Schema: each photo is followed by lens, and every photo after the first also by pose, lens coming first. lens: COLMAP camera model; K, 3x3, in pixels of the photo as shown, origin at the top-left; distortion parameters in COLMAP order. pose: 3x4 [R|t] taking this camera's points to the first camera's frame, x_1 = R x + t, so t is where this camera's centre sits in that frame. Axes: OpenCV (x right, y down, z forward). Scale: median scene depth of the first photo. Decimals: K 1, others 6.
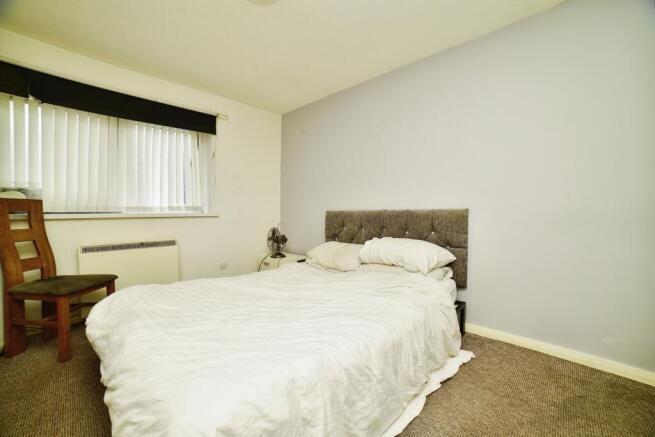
lens RADIAL K [[264.7, 0, 327.1], [0, 264.7, 212.0], [0, 0, 1]] dist [-0.104904, 0.035755]
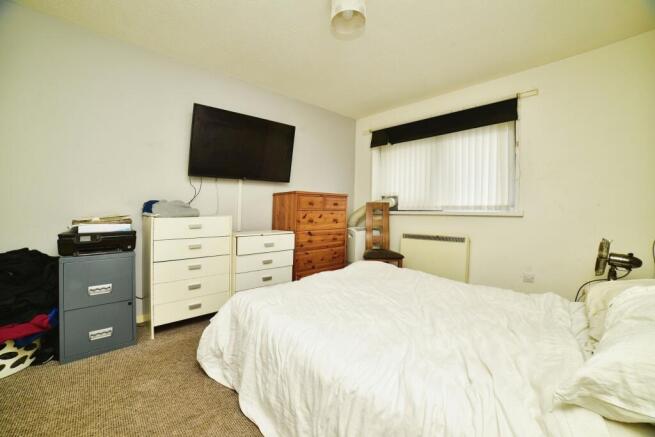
lens RADIAL K [[264.7, 0, 327.1], [0, 264.7, 212.0], [0, 0, 1]] dist [-0.104904, 0.035755]
pose [[-0.047369, 0.014640, -0.998770, 0.436359], [-0.008256, 0.999853, 0.015047, -0.005957], [0.998843, 0.008958, -0.047241, 0.445788]]
